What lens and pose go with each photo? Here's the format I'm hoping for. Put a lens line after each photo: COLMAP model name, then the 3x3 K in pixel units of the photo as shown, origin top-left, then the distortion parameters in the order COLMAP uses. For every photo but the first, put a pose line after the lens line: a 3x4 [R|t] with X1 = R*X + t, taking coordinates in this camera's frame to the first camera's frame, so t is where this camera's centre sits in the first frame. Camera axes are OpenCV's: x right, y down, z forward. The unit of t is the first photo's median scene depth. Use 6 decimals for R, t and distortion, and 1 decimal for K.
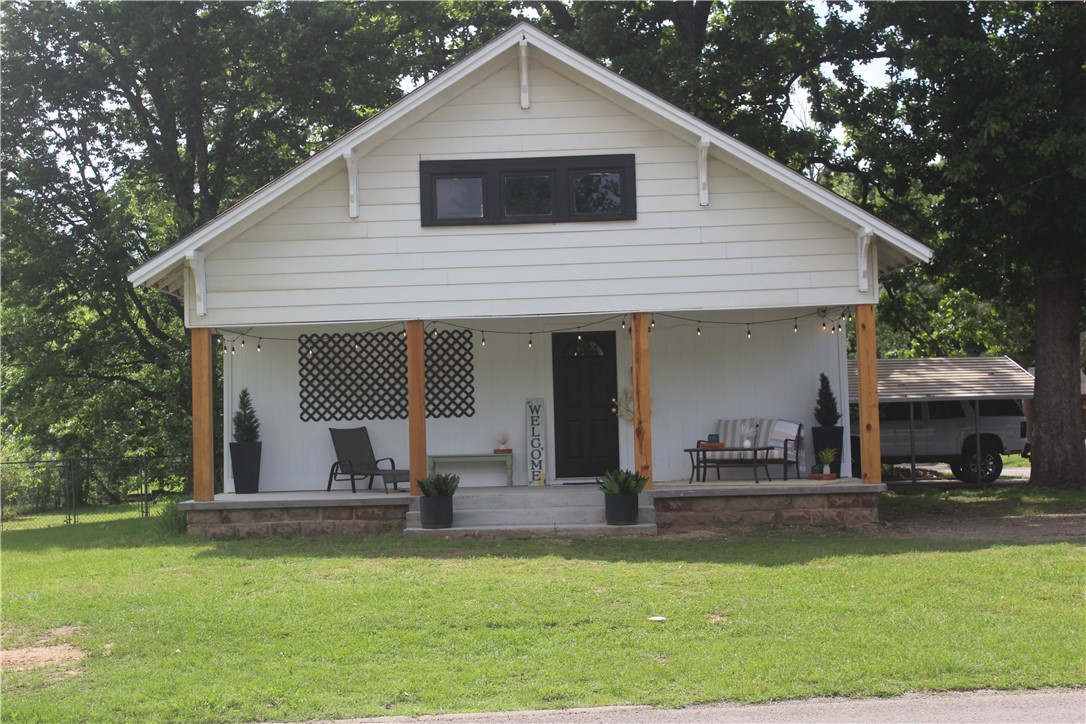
lens RADIAL K [[1683.8, 0, 543.3], [0, 1683.8, 362.4], [0, 0, 1]] dist [0.028637, 0.000000]
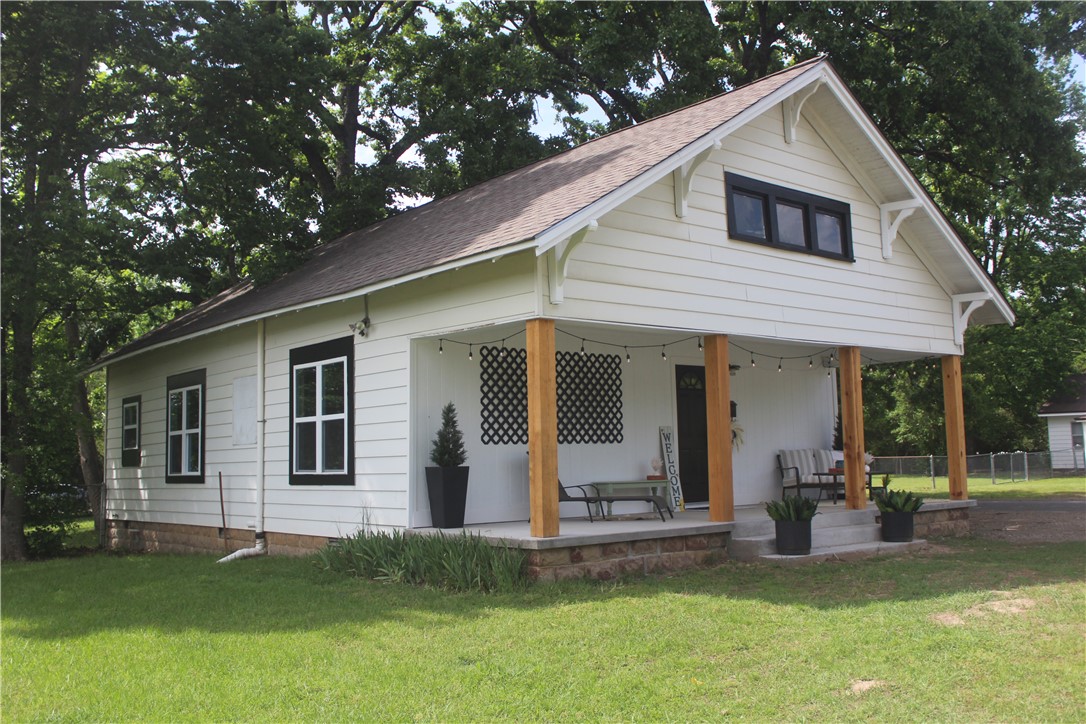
lens RADIAL K [[1019.3, 0, 543.6], [0, 1019.3, 360.2], [0, 0, 1]] dist [-0.023547, 0.000000]
pose [[0.730054, 0.077864, 0.678939, -0.537396], [-0.019903, 0.995489, -0.092767, 0.044463], [-0.683100, 0.054212, 0.728310, 0.653058]]
